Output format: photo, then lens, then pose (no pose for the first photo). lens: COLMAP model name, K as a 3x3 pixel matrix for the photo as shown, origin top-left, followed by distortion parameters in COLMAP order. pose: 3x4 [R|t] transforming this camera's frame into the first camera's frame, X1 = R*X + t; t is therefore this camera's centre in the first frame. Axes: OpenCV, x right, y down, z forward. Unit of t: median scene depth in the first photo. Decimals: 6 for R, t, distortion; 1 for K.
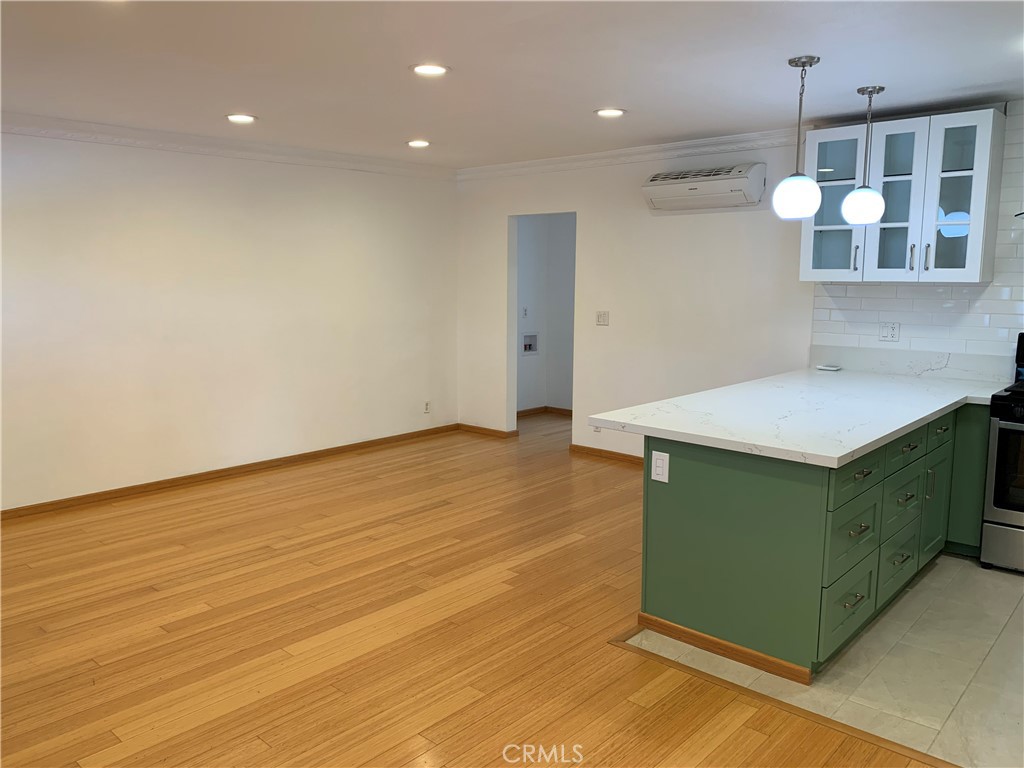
lens RADIAL K [[802.8, 0, 512.0], [0, 802.8, 384.0], [0, 0, 1]] dist [0.050353, -0.064026]
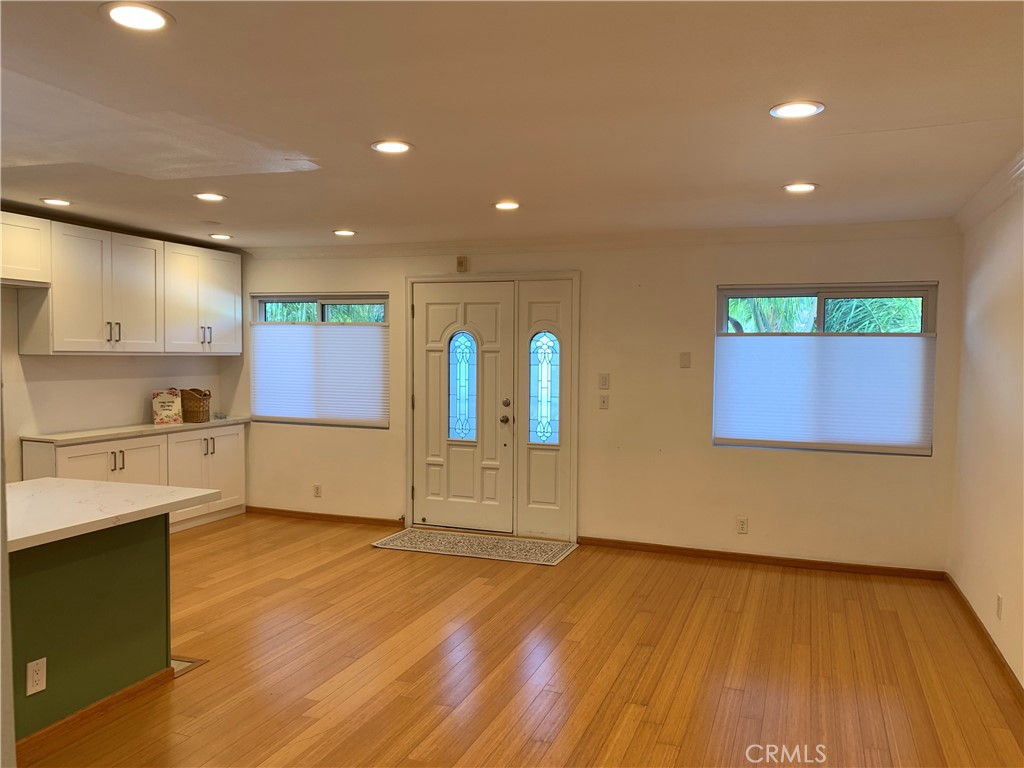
lens RADIAL K [[781.4, 0, 518.8], [0, 781.4, 385.3], [0, 0, 1]] dist [0.045936, -0.061109]
pose [[-0.926881, 0.003508, -0.375338, 0.099736], [-0.066850, 0.982427, 0.174266, -0.239754], [0.369353, 0.186615, -0.910359, 1.683302]]
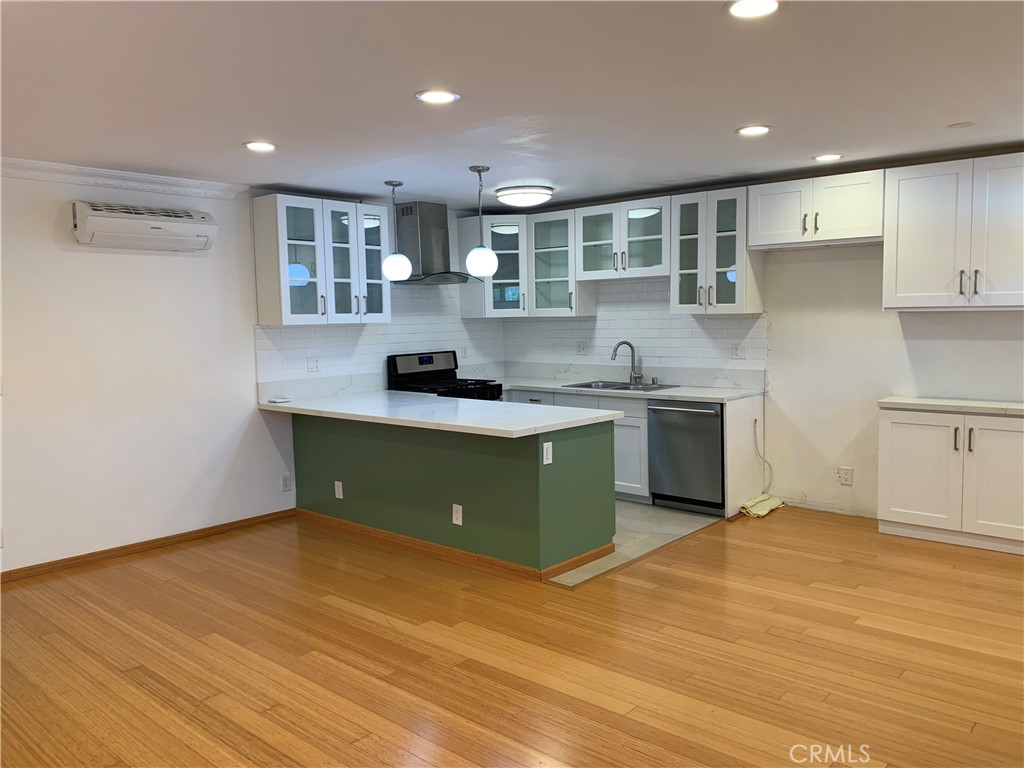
lens RADIAL K [[785.0, 0, 515.4], [0, 785.0, 388.6], [0, 0, 1]] dist [0.035352, -0.050806]
pose [[-0.016743, -0.096066, 0.995234, -0.881242], [0.163011, 0.981794, 0.097511, -0.111350], [-0.986482, 0.163867, -0.000778, 0.821282]]
